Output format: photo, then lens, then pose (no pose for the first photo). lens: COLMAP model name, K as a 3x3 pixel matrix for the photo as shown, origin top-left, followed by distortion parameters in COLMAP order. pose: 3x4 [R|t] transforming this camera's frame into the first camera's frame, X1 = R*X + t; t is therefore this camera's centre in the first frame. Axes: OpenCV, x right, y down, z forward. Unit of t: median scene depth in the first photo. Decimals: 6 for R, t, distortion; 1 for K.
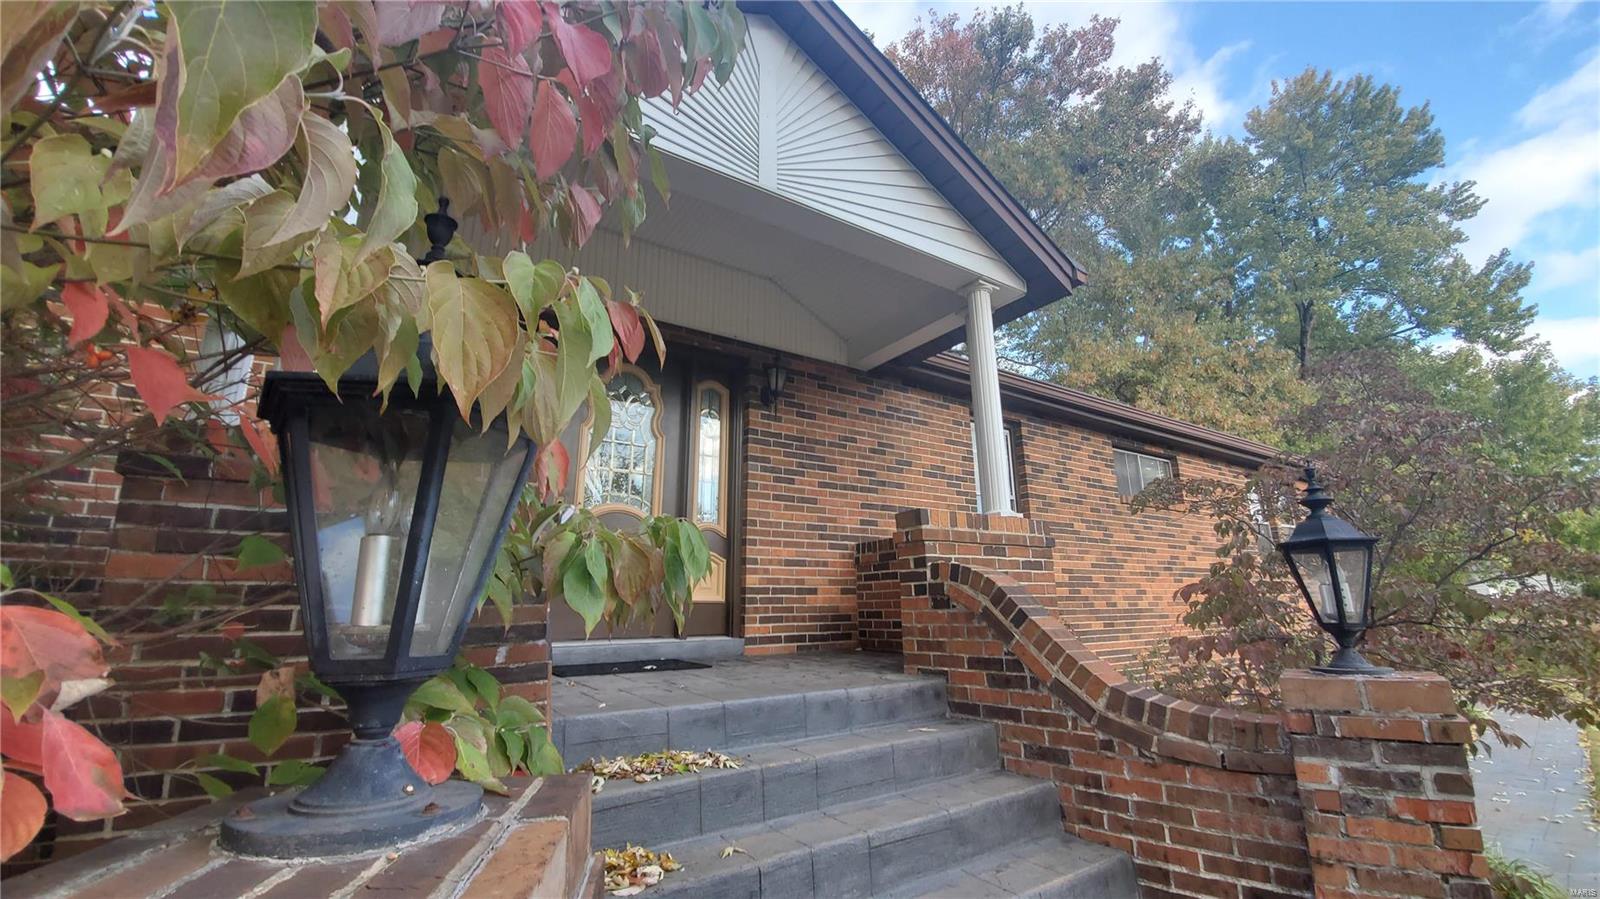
lens RADIAL K [[655.3, 0, 801.0], [0, 655.3, 441.5], [0, 0, 1]] dist [0.011601, -0.017235]
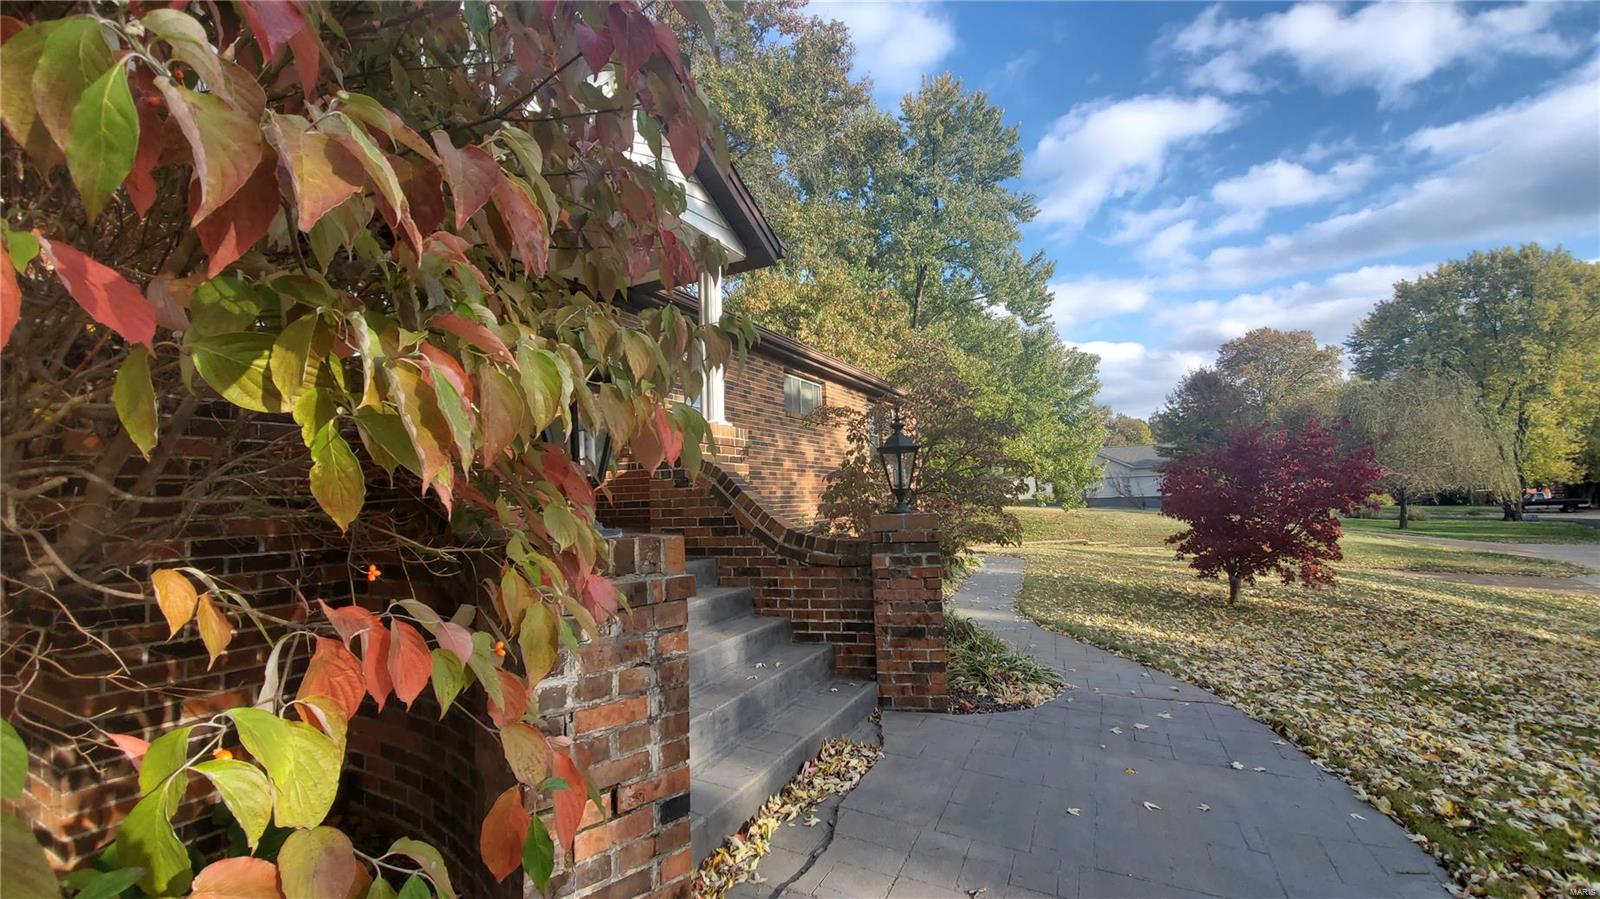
lens RADIAL K [[655.3, 0, 801.0], [0, 655.3, 441.5], [0, 0, 1]] dist [0.011601, -0.017235]
pose [[0.878299, 0.029194, 0.477219, -0.202496], [-0.099737, 0.987362, 0.123159, -0.040198], [-0.467593, -0.155767, 0.870111, -0.296095]]
